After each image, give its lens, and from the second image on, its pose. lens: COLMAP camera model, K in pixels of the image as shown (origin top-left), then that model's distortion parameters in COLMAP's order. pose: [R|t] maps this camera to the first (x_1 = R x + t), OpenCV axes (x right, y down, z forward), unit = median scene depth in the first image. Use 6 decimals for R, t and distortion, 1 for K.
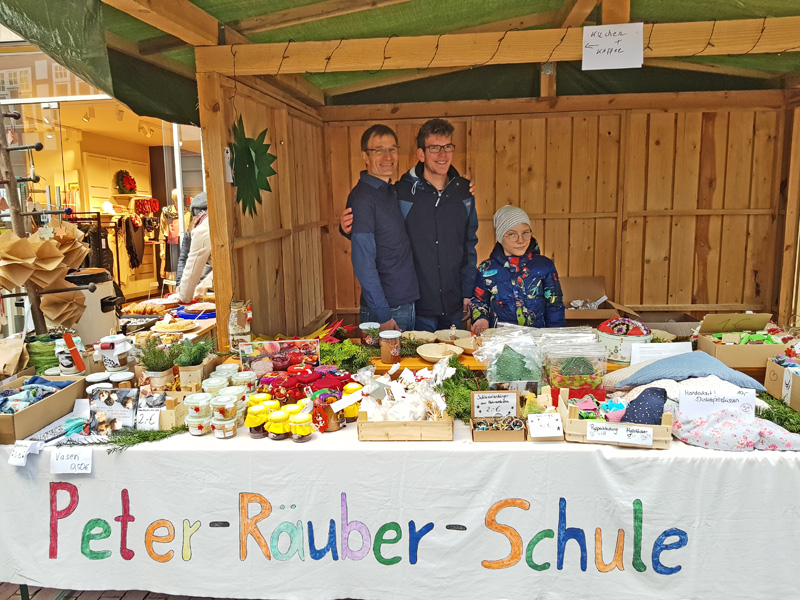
lens RADIAL K [[624.6, 0, 382.7], [0, 624.6, 284.3], [0, 0, 1]] dist [-0.000614, -0.002688]
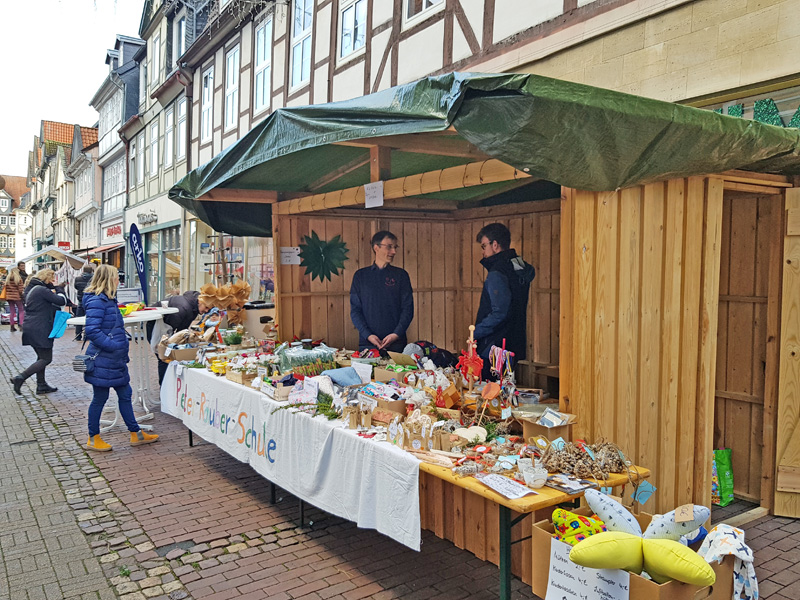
lens RADIAL K [[624.6, 0, 399.8], [0, 624.6, 300.7], [0, 0, 1]] dist [-0.000614, -0.002688]
pose [[0.662982, 0.067890, -0.745551, 1.735860], [-0.116656, 0.993083, -0.013306, -0.068818], [0.739491, 0.095795, 0.666316, -0.089266]]
